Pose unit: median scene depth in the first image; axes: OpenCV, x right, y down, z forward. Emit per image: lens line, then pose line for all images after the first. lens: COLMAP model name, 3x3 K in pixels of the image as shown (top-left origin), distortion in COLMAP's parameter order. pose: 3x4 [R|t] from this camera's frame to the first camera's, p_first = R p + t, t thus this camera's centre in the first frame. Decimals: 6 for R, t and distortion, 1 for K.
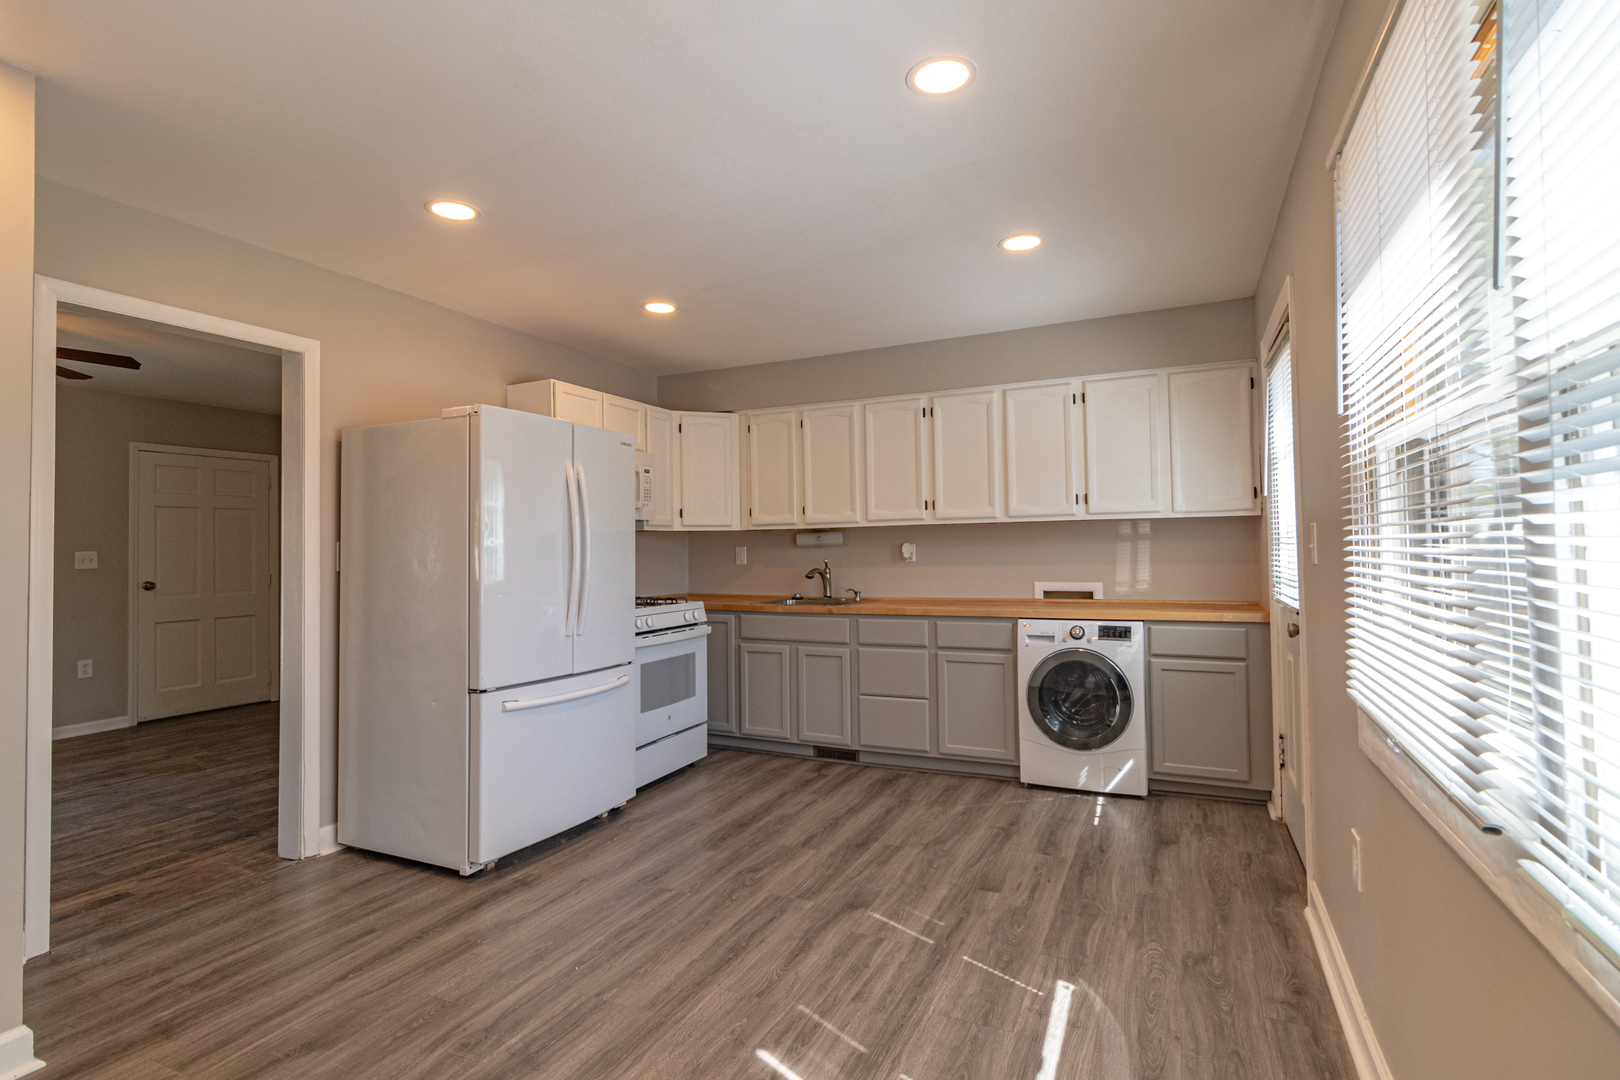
lens RADIAL K [[778.0, 0, 815.1], [0, 778.0, 536.7], [0, 0, 1]] dist [0.002578, 0.000527]
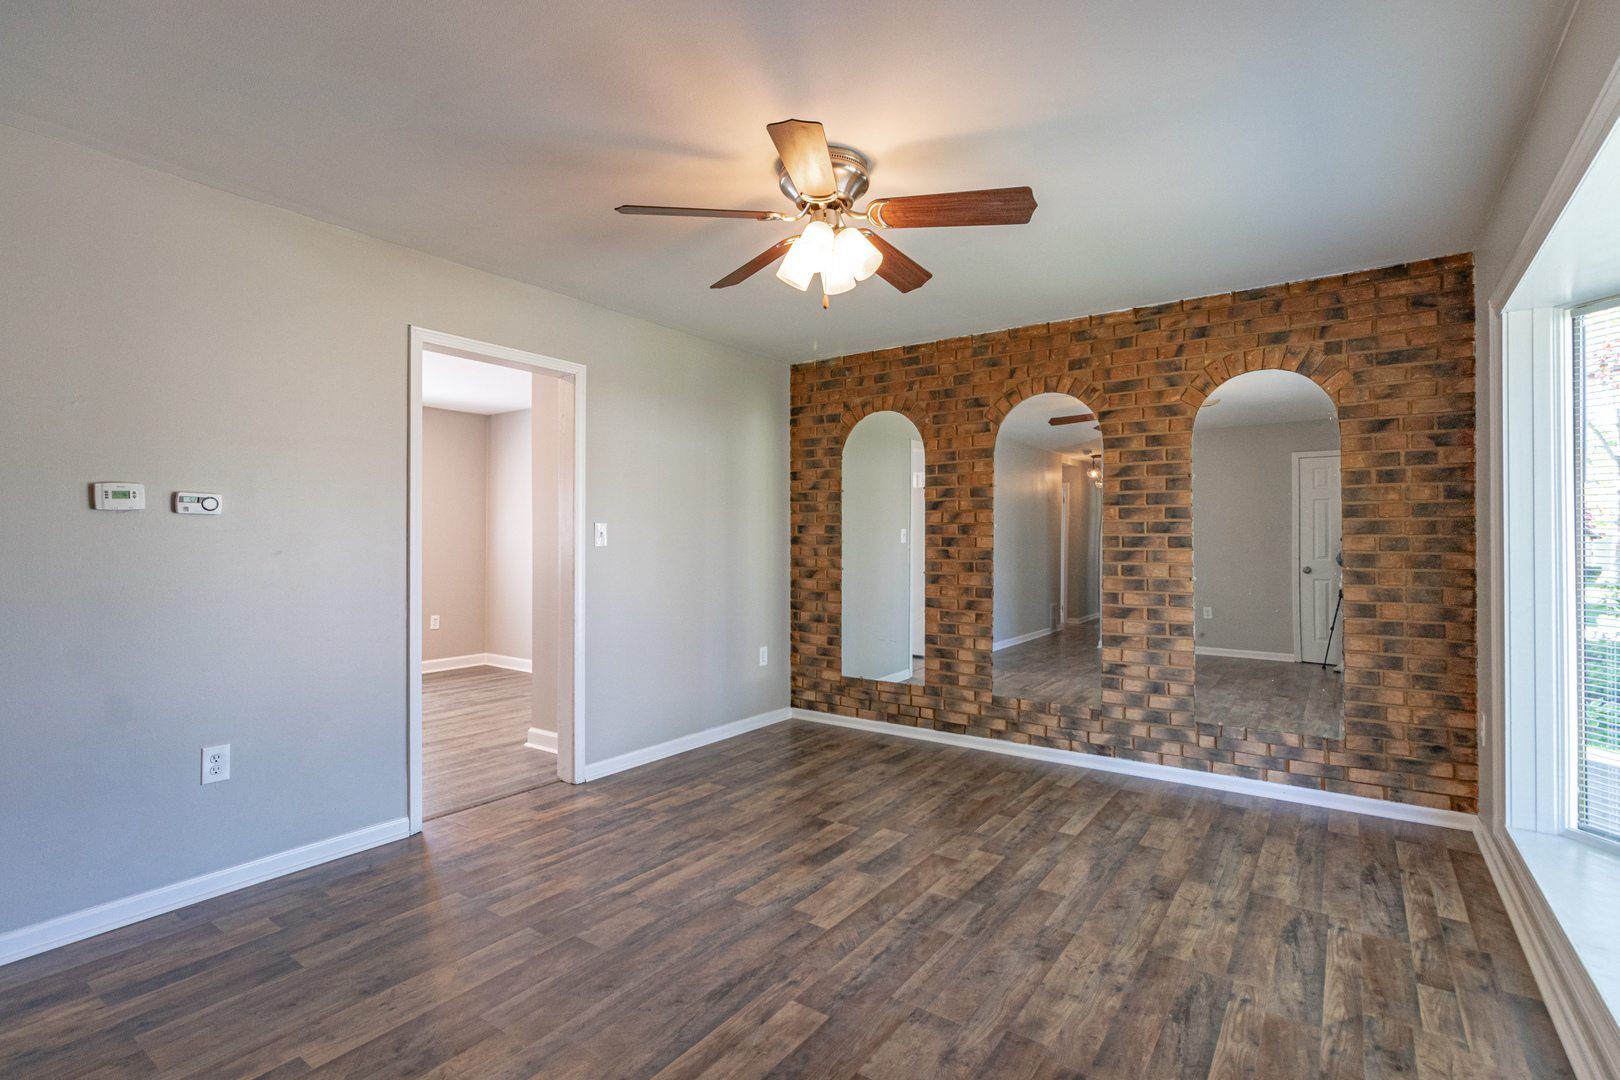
lens RADIAL K [[763.2, 0, 814.0], [0, 763.2, 535.0], [0, 0, 1]] dist [0.001964, 0.000362]
pose [[-0.983184, 0.013565, 0.182115, -1.039652], [0.008697, 0.999584, -0.027502, 0.038317], [-0.182413, -0.025455, -0.982892, 1.431102]]
